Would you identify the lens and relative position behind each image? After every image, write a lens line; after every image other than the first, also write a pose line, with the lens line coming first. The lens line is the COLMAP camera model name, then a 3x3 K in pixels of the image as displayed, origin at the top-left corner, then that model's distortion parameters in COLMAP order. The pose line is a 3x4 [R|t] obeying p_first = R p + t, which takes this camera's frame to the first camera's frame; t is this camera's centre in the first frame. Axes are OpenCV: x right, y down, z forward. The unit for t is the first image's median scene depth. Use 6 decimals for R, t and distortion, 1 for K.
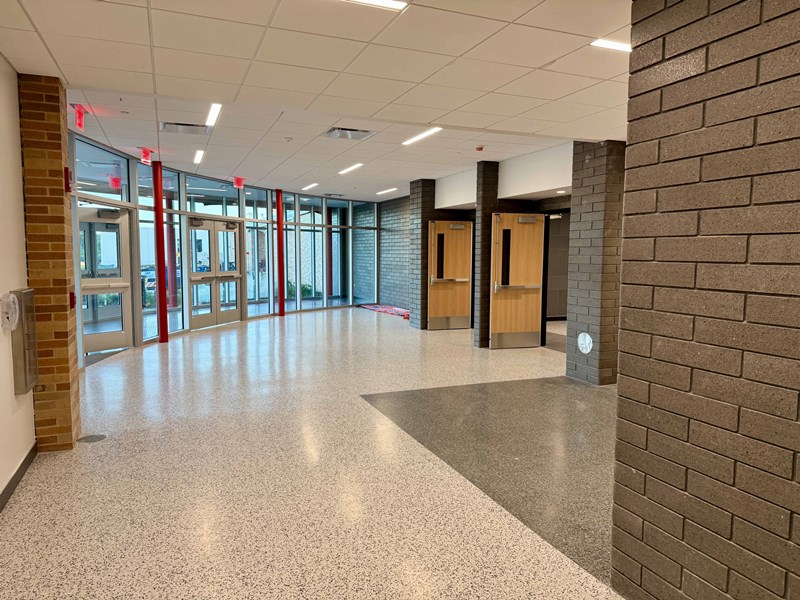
lens RADIAL K [[560.9, 0, 400.0], [0, 560.9, 300.0], [0, 0, 1]] dist [-0.002234, -0.001701]
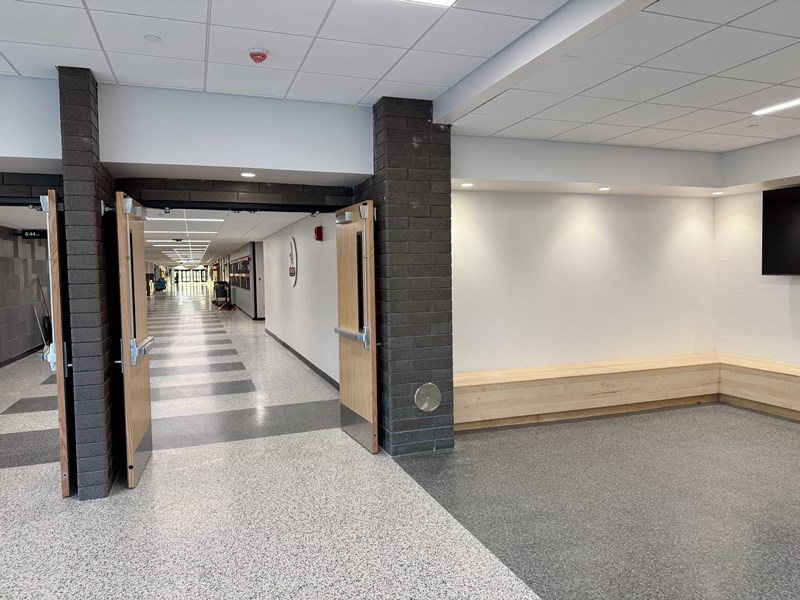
lens RADIAL K [[560.9, 0, 400.0], [0, 560.9, 300.0], [0, 0, 1]] dist [-0.002234, -0.001701]
pose [[0.034800, -0.058280, 0.997694, -0.694037], [0.103691, 0.993121, 0.054396, -0.178193], [-0.994001, 0.101559, 0.040604, 1.892110]]
